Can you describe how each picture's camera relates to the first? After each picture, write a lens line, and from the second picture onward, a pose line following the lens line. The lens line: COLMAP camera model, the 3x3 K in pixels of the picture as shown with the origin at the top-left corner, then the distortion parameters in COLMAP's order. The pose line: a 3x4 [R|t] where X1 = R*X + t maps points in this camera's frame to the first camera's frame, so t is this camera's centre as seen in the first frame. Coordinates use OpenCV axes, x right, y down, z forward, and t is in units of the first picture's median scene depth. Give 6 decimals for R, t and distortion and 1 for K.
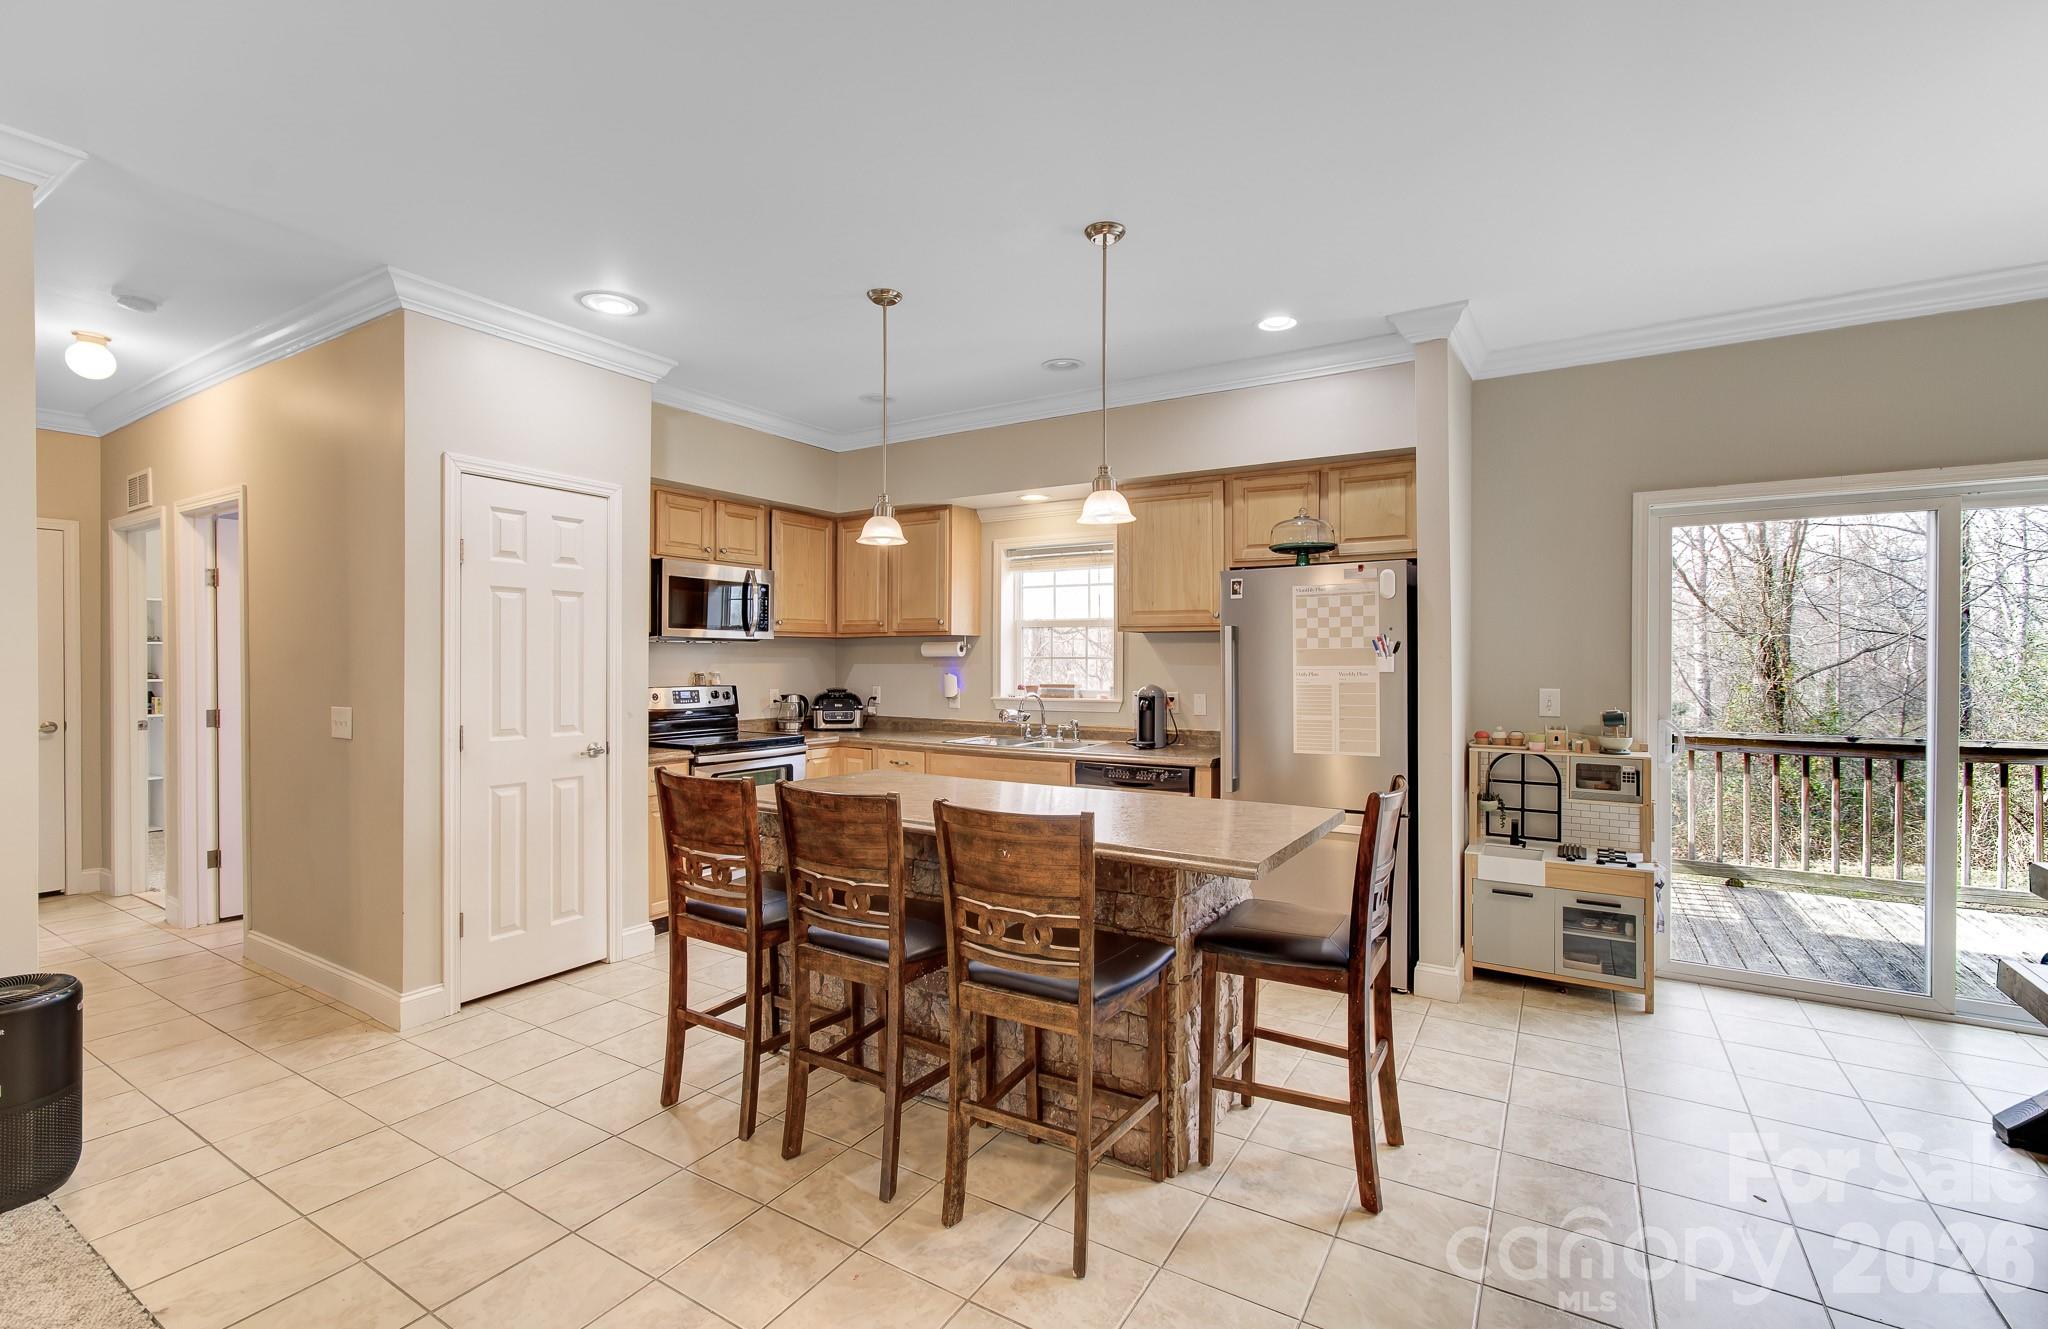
lens RADIAL K [[892.1, 0, 1024.0], [0, 892.1, 664.5], [0, 0, 1]] dist [-0.001573, -0.000231]
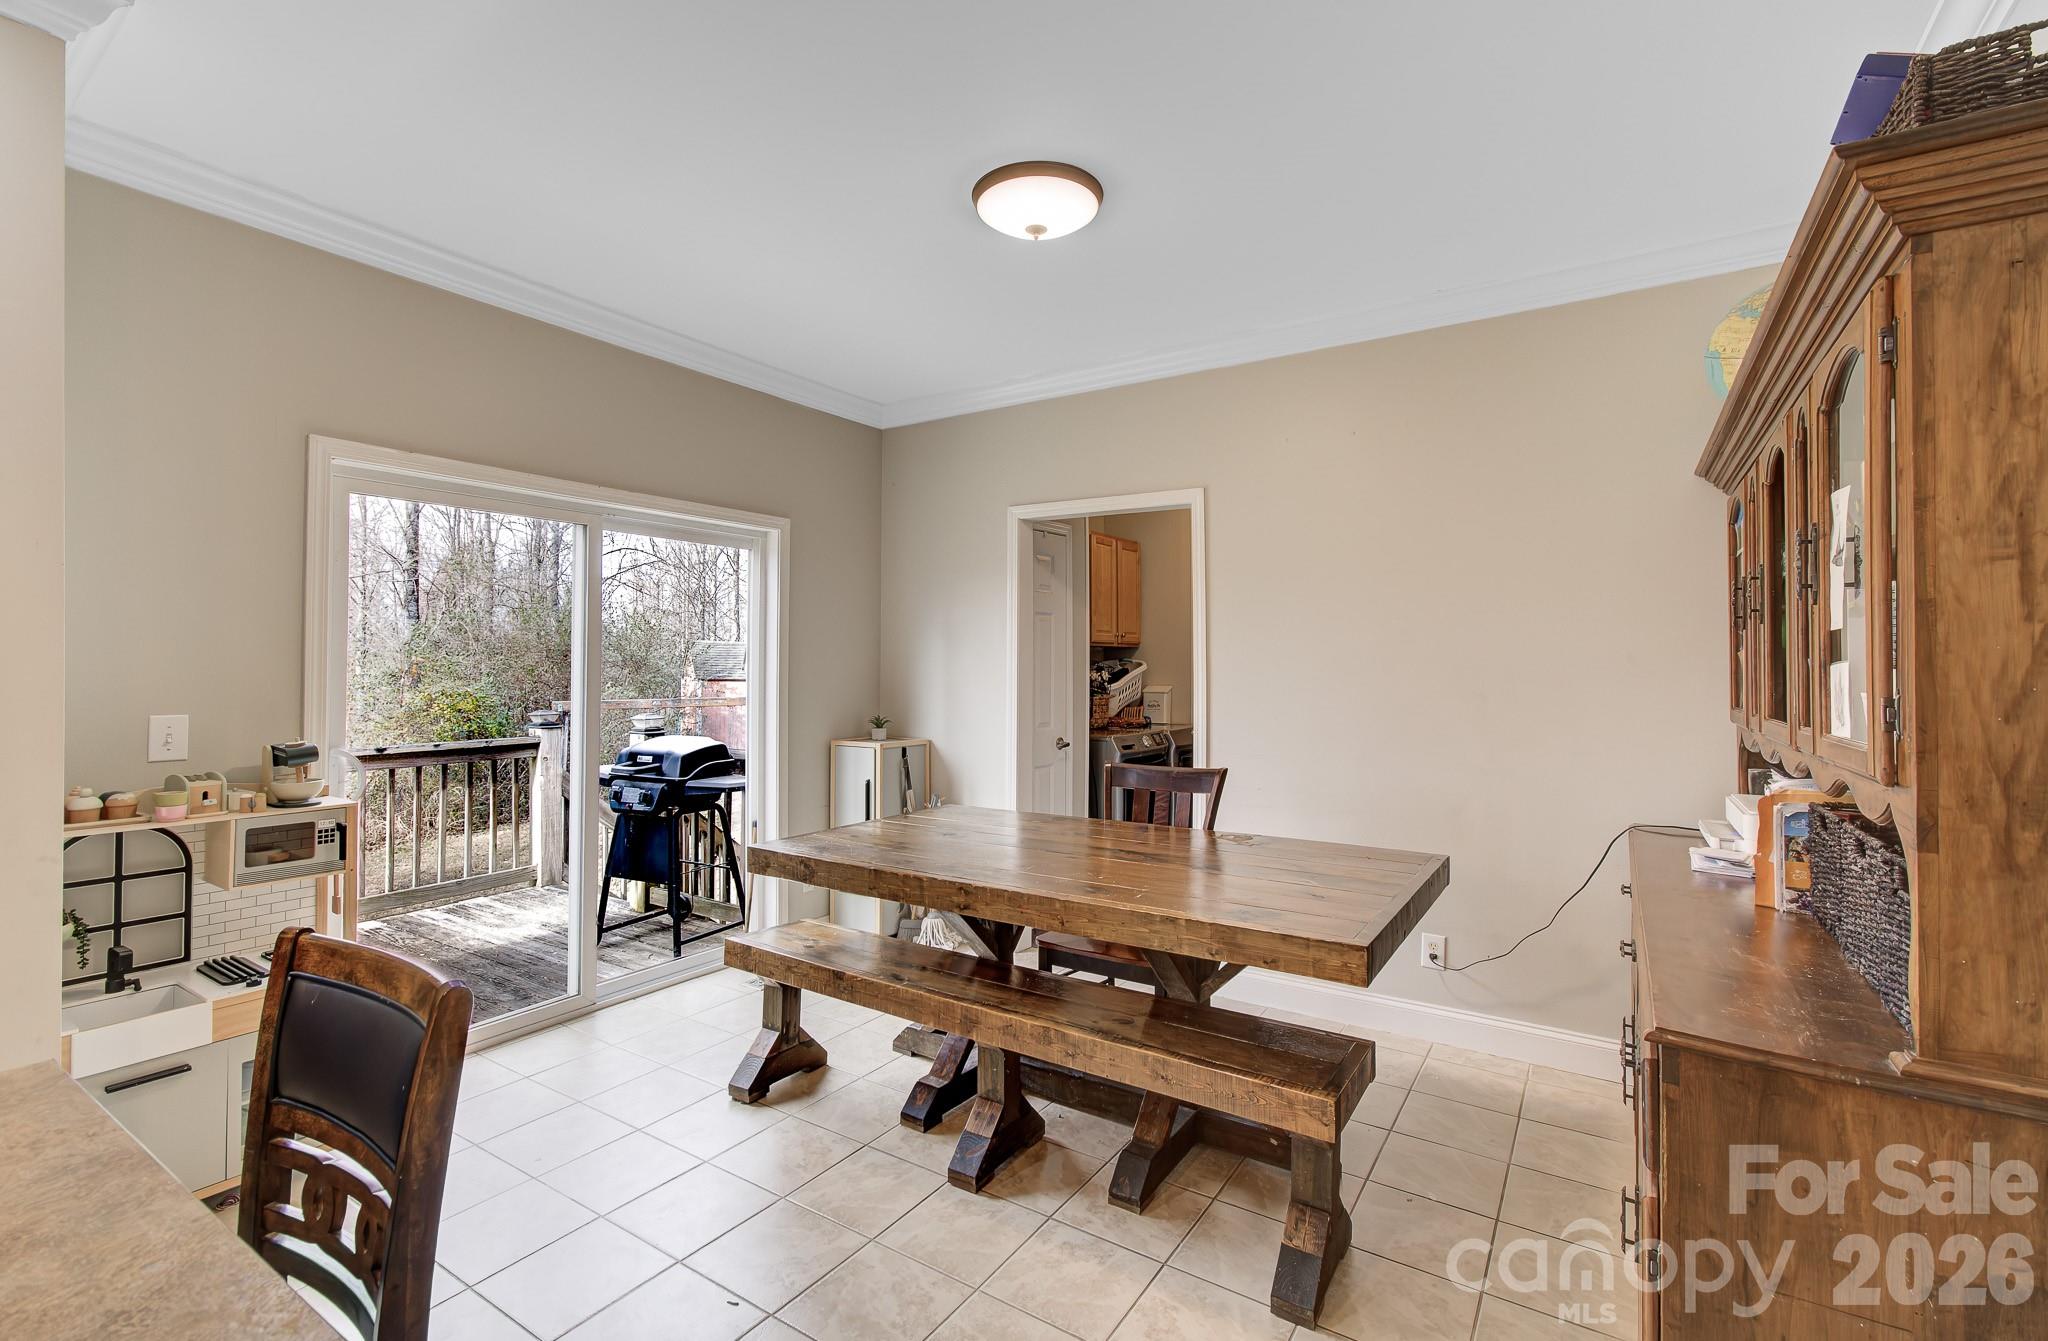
lens RADIAL K [[929.0, 0, 1012.1], [0, 929.0, 654.4], [0, 0, 1]] dist [0.032501, 0.000100]
pose [[0.044602, 0.010787, 0.998947, -0.043398], [-0.004493, 0.999934, -0.010597, -0.010879], [-0.998995, -0.004016, 0.044648, 0.396660]]
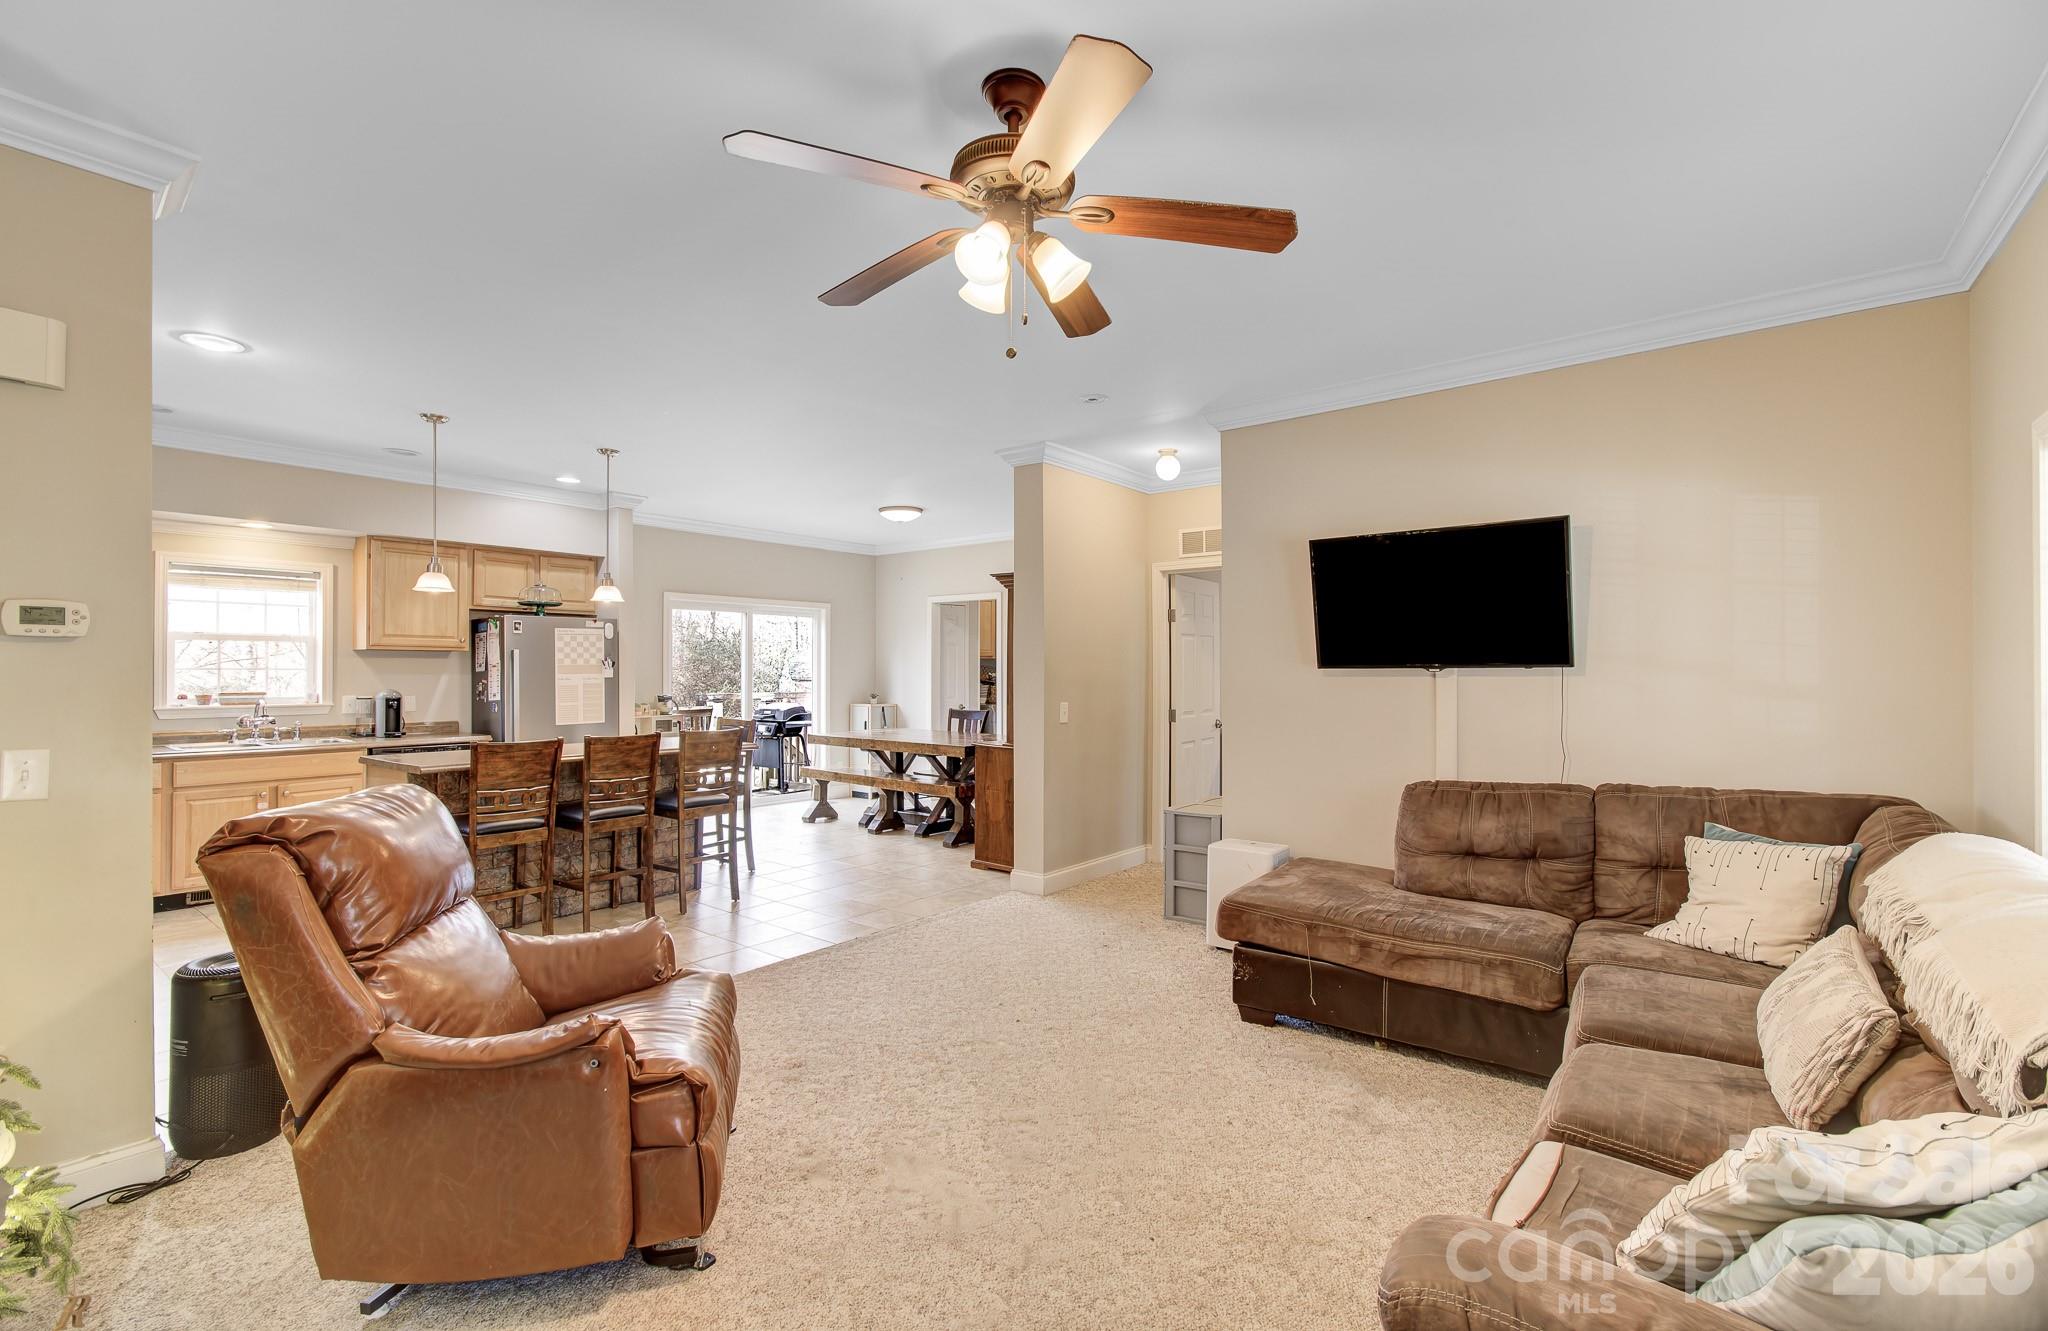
lens RADIAL K [[892.1, 0, 1024.0], [0, 892.1, 665.5], [0, 0, 1]] dist [-0.001573, -0.000231]
pose [[0.112289, 0.003865, 0.993668, -1.298332], [0.001856, 0.999990, -0.004100, -0.006859], [-0.993674, 0.002305, 0.112281, -0.086841]]
